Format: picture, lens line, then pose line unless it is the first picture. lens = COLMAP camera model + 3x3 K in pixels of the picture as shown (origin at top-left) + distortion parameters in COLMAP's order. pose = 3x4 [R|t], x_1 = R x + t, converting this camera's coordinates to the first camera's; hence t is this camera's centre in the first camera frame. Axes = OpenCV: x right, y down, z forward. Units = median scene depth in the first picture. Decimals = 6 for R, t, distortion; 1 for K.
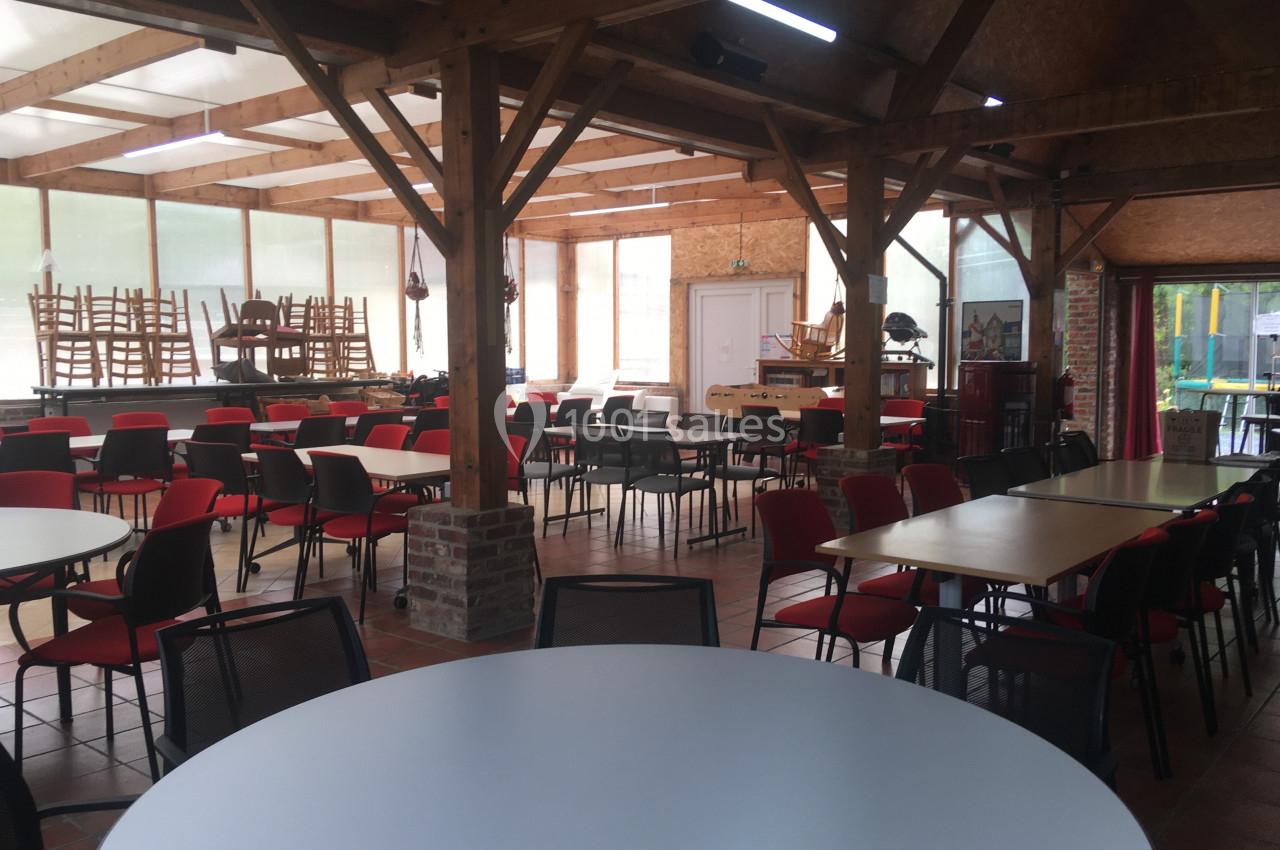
lens RADIAL K [[1054.0, 0, 640.0], [0, 1054.0, 425.0], [0, 0, 1]] dist [0.122039, 0.000972]
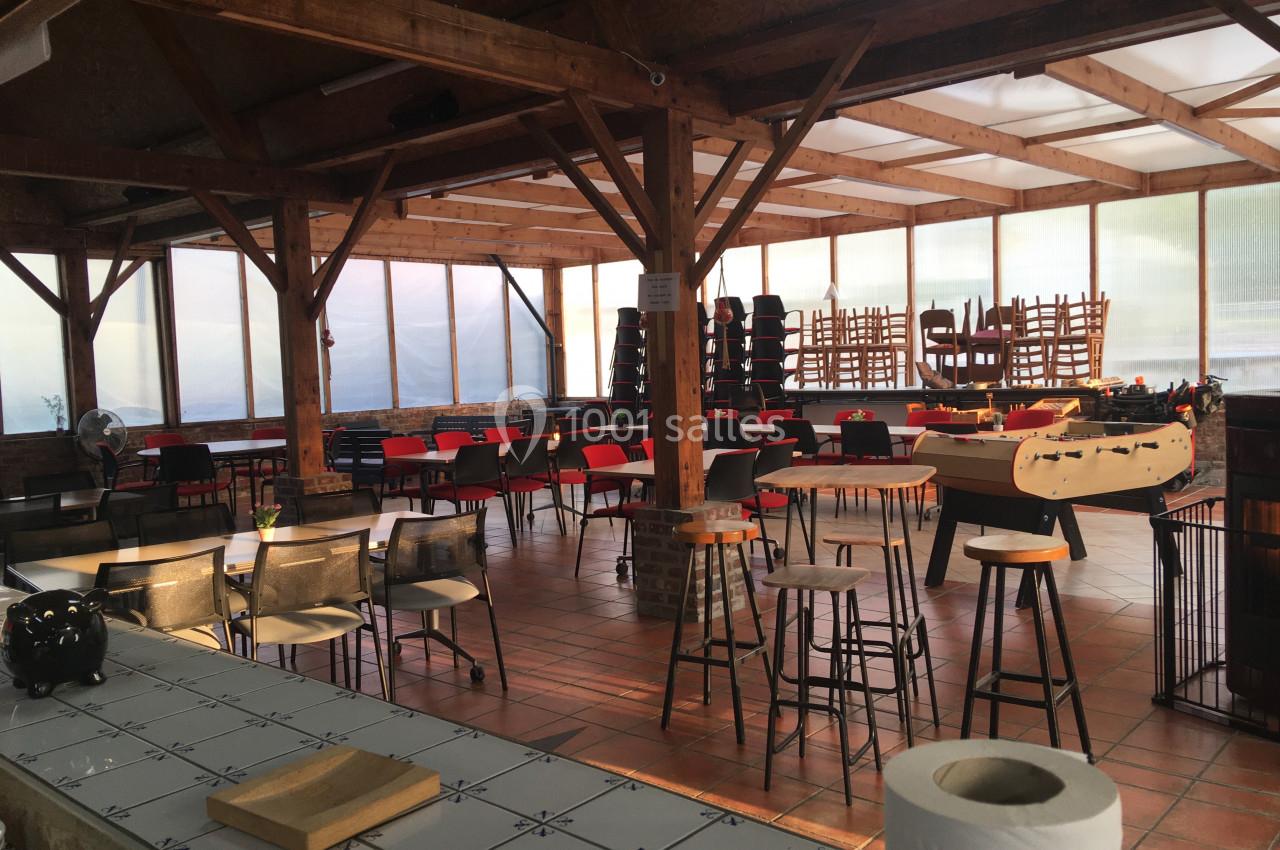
lens RADIAL K [[1089.0, 0, 640.0], [0, 1089.0, 425.0], [0, 0, 1]] dist [0.003055, -0.002380]
pose [[-0.004695, 0.063177, -0.997991, 0.733285], [-0.043901, 0.997027, 0.063323, -0.060719], [0.999025, 0.044110, -0.001907, 0.750273]]
